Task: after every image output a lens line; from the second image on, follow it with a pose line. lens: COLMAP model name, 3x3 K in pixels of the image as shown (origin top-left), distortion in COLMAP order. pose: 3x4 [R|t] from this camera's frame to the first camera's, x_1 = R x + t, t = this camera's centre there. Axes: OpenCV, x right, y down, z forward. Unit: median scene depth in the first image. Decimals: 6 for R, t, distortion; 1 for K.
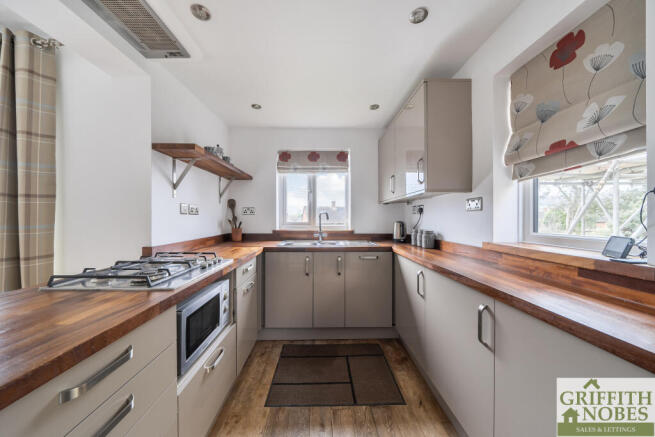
lens RADIAL K [[225.6, 0, 325.5], [0, 225.6, 217.5], [0, 0, 1]] dist [-0.006434, -0.000011]
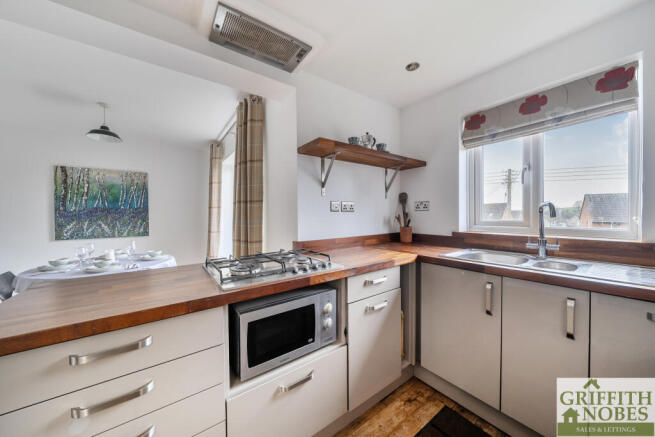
lens RADIAL K [[225.6, 0, 326.1], [0, 225.6, 217.0], [0, 0, 1]] dist [-0.006434, -0.000011]
pose [[0.563899, 0.004315, -0.825832, 0.153327], [0.008849, 0.999897, 0.011267, -0.002095], [0.825796, -0.013661, 0.563803, 0.334535]]
